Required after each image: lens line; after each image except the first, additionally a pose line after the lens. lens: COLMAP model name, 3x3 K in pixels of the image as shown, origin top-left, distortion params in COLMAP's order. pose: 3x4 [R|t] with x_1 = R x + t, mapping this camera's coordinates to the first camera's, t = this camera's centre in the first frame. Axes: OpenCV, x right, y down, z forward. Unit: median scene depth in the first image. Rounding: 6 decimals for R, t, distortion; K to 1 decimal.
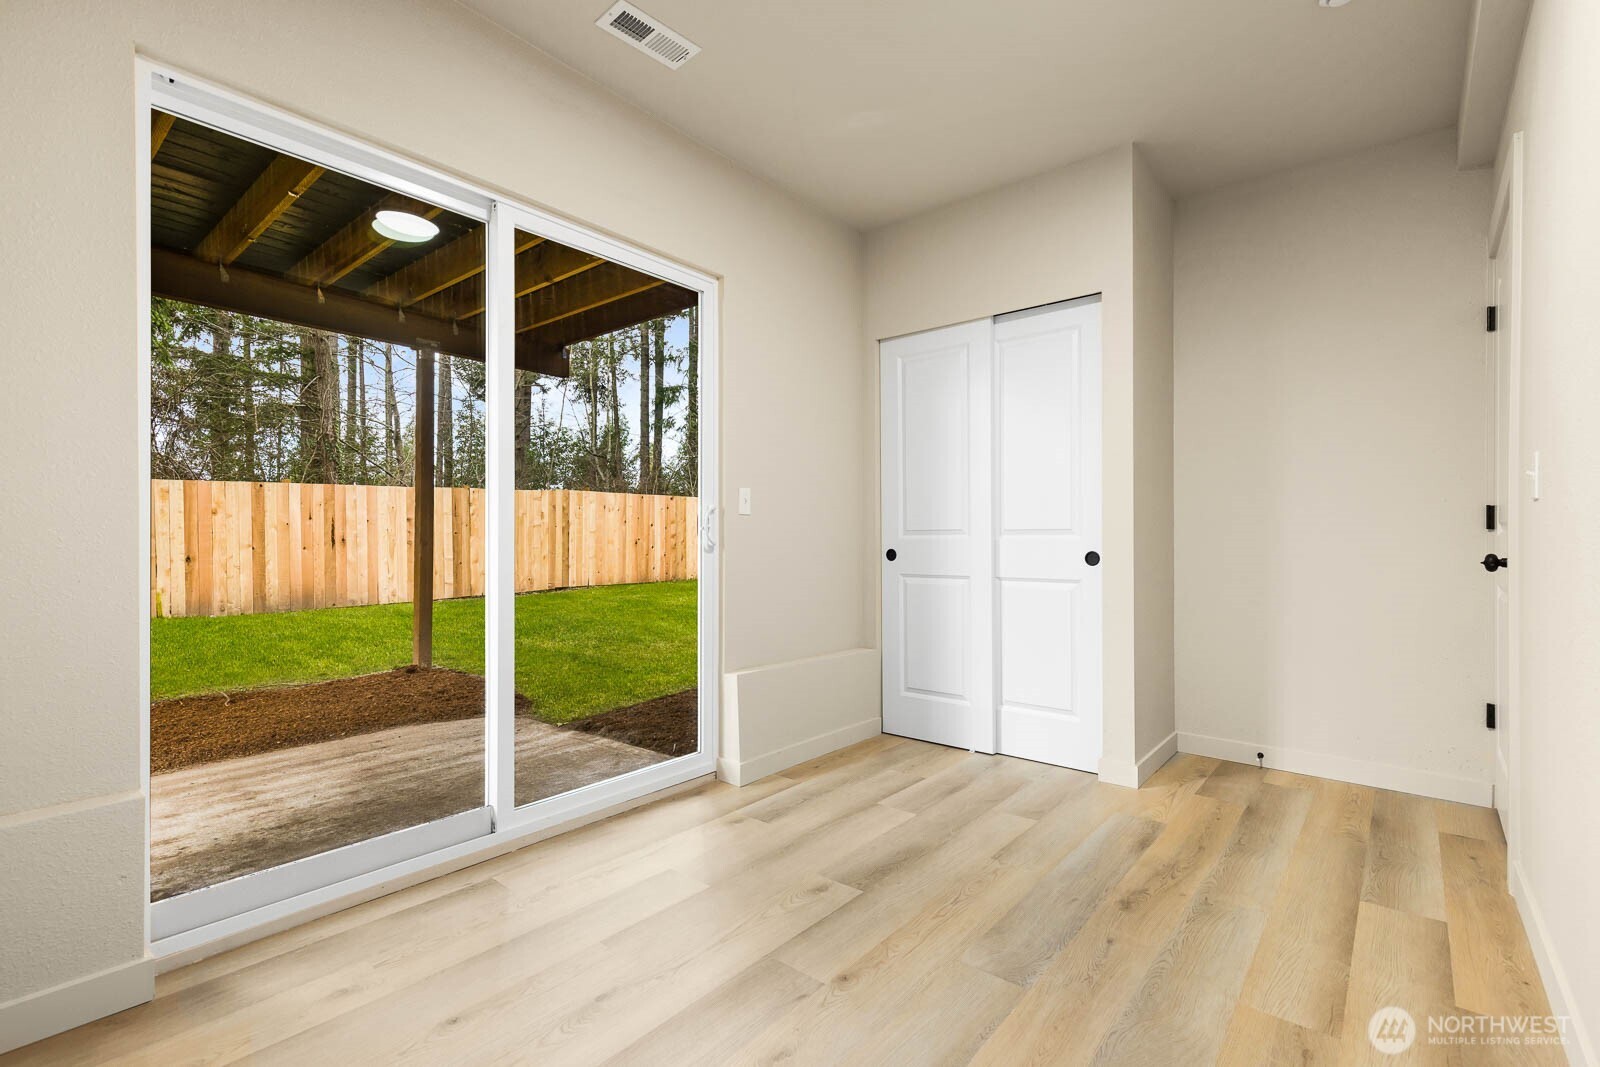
lens RADIAL K [[727.2, 0, 799.0], [0, 727.2, 536.6], [0, 0, 1]] dist [0.012081, 0.000450]
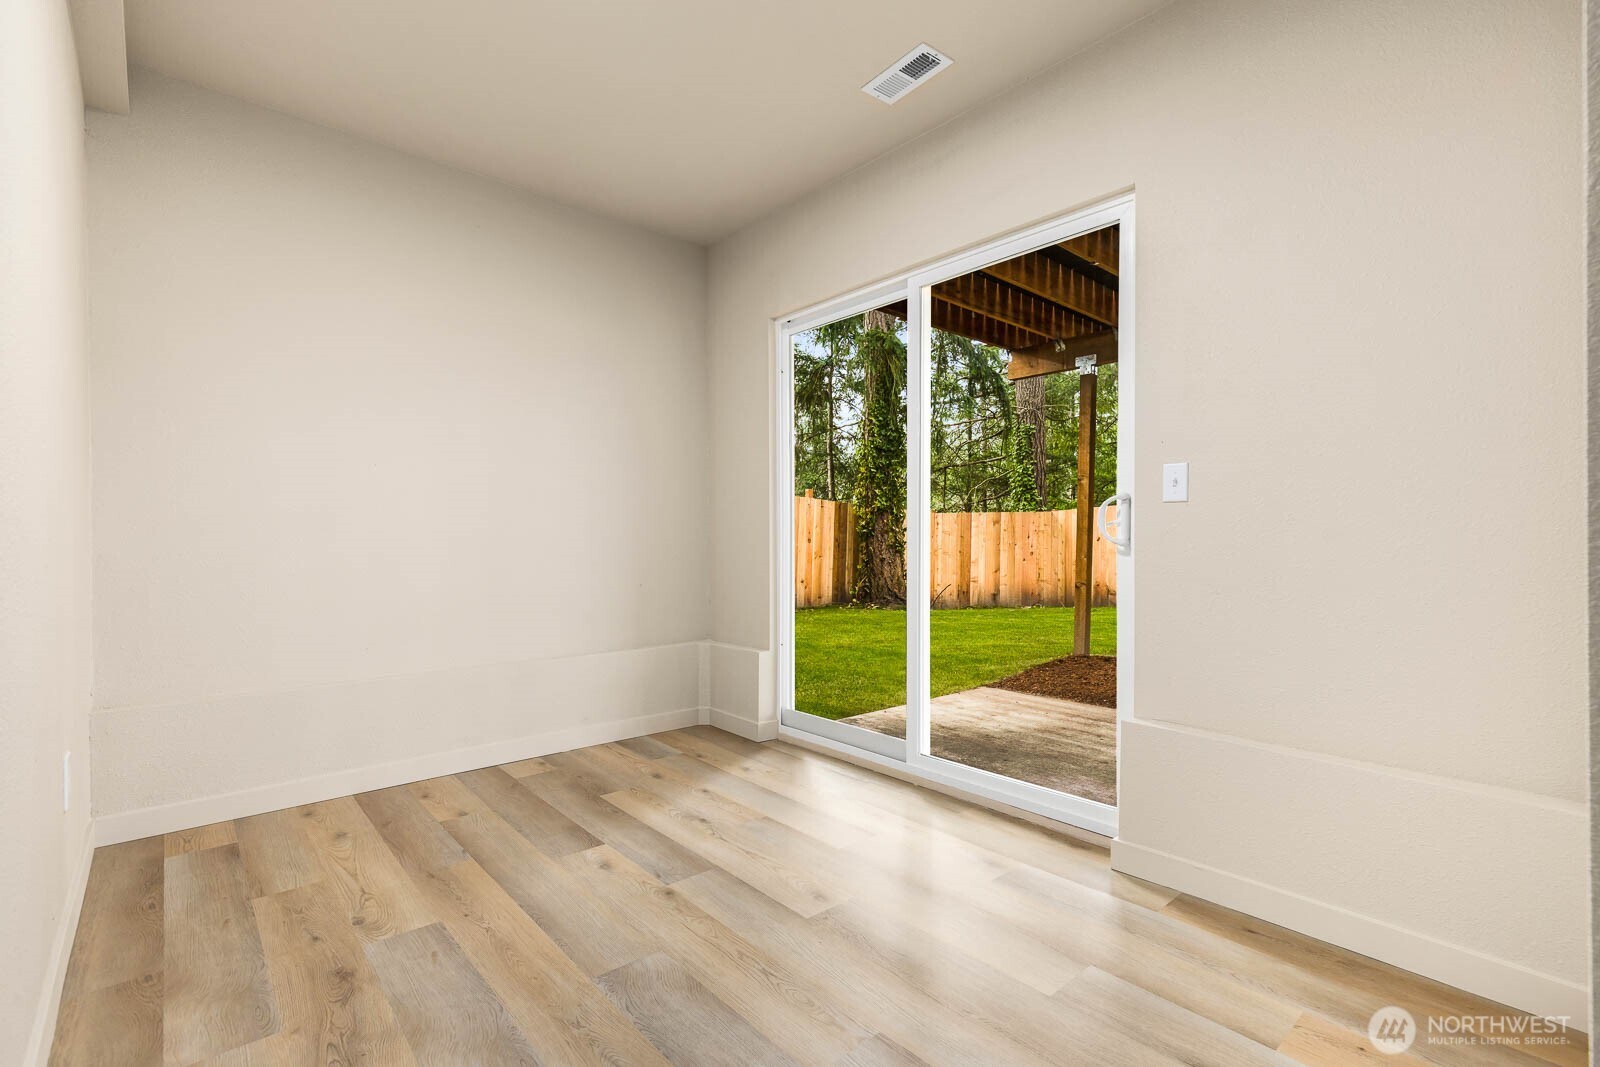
lens RADIAL K [[727.2, 0, 810.6], [0, 727.2, 544.6], [0, 0, 1]] dist [0.012081, 0.000450]
pose [[-0.149055, 0.005113, -0.988816, 0.746040], [0.005119, 0.999977, 0.004399, 0.006268], [0.988816, -0.004406, -0.149078, 0.853445]]
